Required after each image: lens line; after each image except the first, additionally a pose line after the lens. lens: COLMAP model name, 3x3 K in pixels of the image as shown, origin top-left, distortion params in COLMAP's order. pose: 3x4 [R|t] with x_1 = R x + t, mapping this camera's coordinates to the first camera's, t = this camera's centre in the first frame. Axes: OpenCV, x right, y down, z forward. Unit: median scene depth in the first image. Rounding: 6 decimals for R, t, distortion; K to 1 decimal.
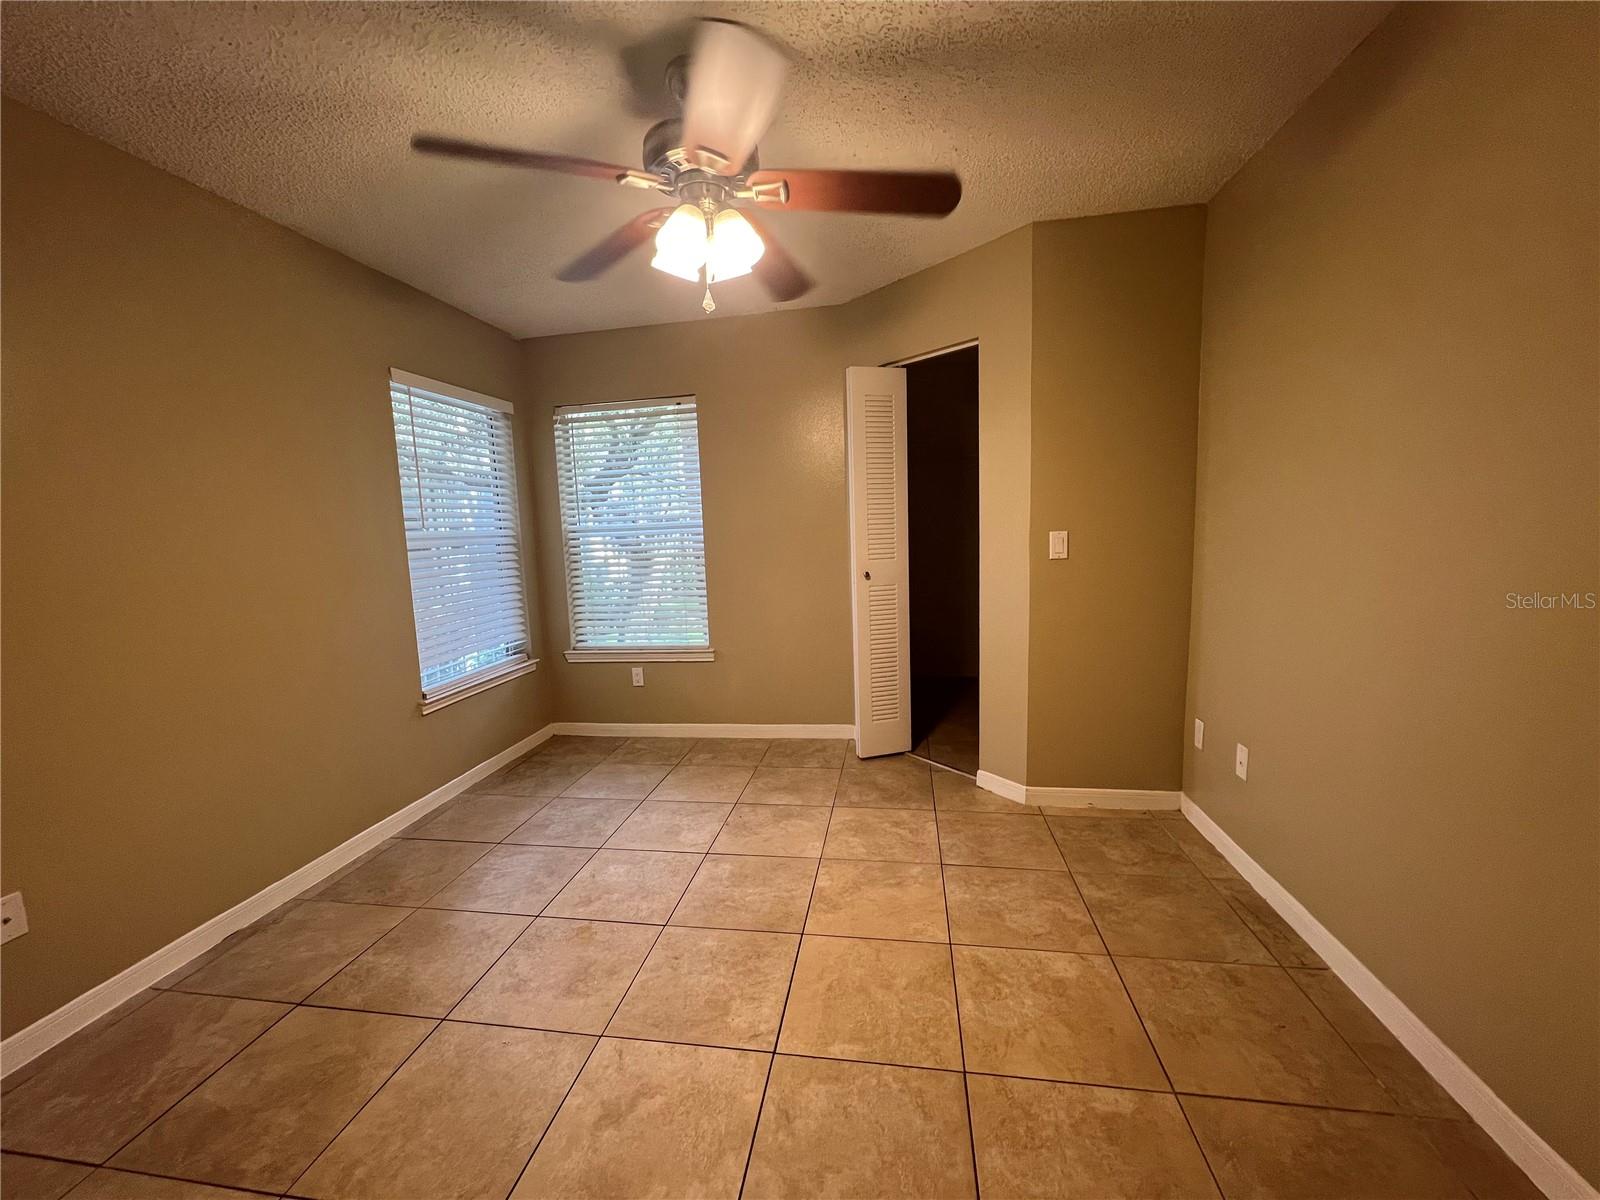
lens RADIAL K [[643.8, 0, 798.9], [0, 643.8, 600.4], [0, 0, 1]] dist [0.000184, 0.000029]
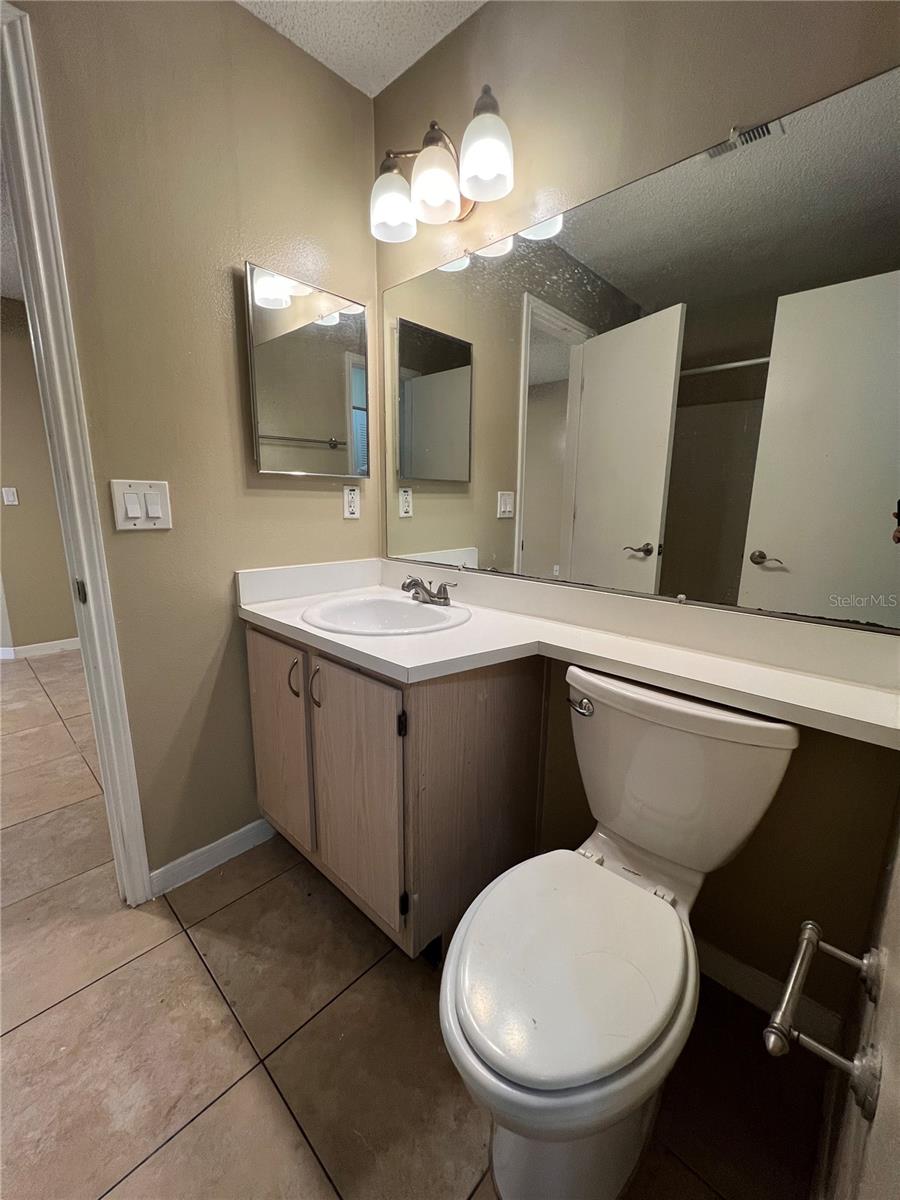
lens RADIAL K [[482.9, 0, 446.5], [0, 482.9, 597.1], [0, 0, 1]] dist [0.000184, 0.000029]
pose [[0.562388, -0.135927, 0.815625, -0.010152], [0.070605, 0.990687, 0.116419, 0.128755], [-0.823854, -0.007885, 0.566747, -0.757686]]
